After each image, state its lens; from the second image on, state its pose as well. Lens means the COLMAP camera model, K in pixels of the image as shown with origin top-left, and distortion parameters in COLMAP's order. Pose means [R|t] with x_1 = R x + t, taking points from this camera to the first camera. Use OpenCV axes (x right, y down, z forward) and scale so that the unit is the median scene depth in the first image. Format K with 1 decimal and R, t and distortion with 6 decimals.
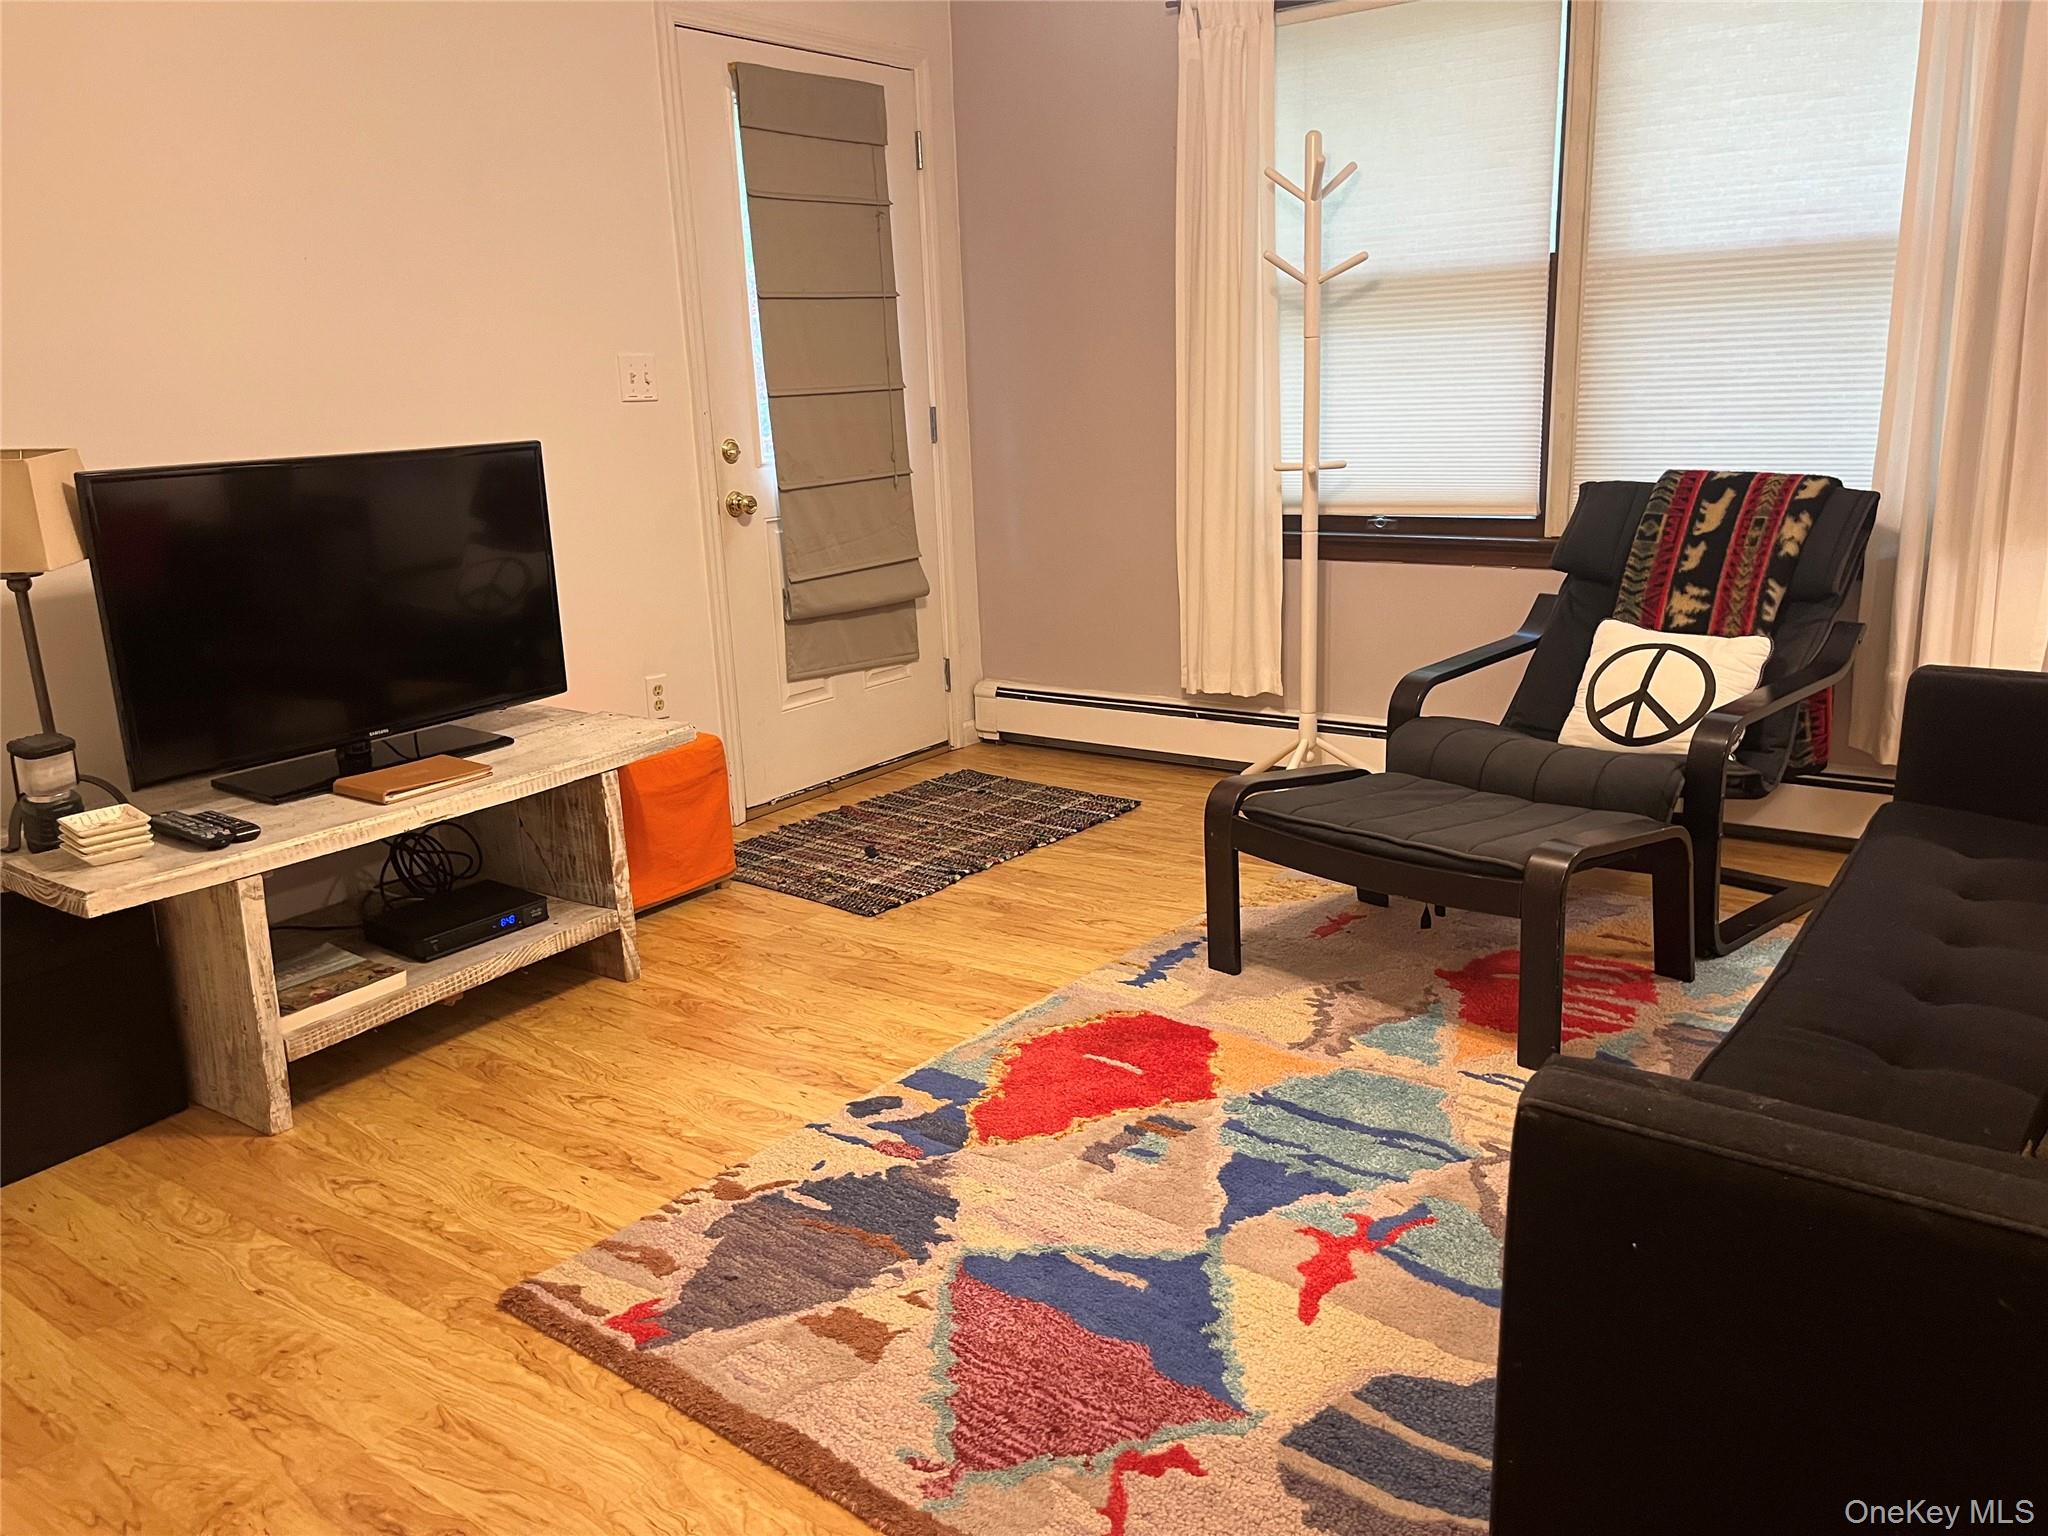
lens RADIAL K [[1545.0, 0, 1023.2], [0, 1545.0, 773.1], [0, 0, 1]] dist [0.032899, -0.040326]
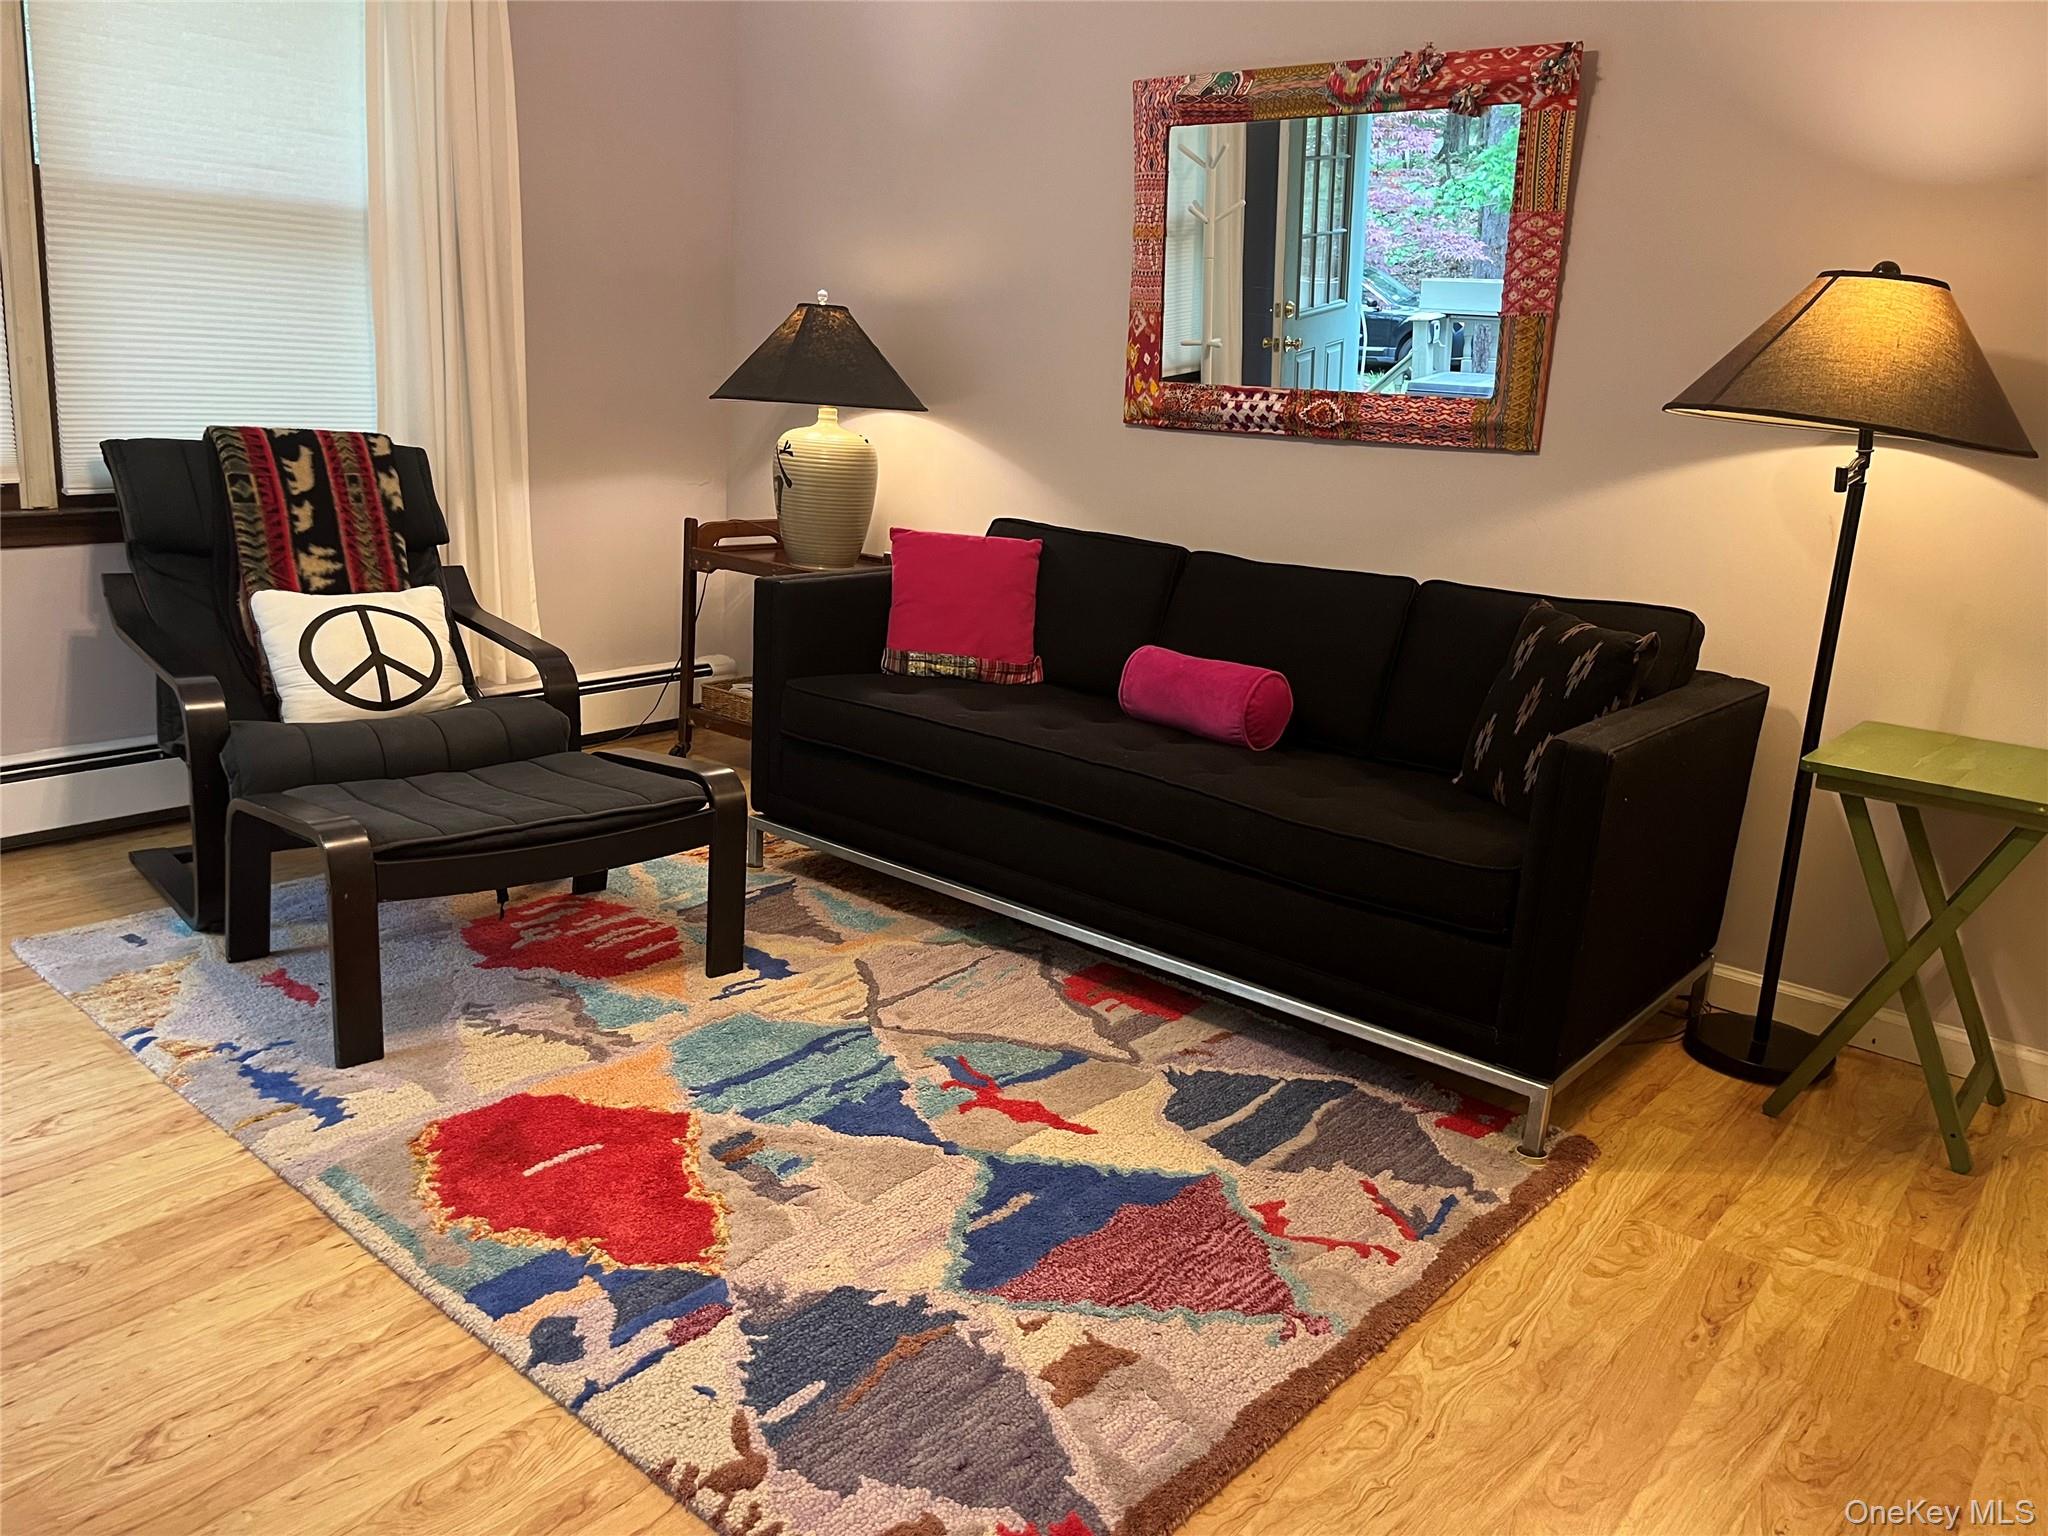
lens RADIAL K [[1545.0, 0, 1025.0], [0, 1545.0, 760.8], [0, 0, 1]] dist [0.032899, -0.040326]
pose [[0.049706, -0.217476, 0.974799, -0.722506], [0.196230, 0.959109, 0.203969, -0.141195], [-0.979297, 0.181146, 0.090348, 0.685373]]
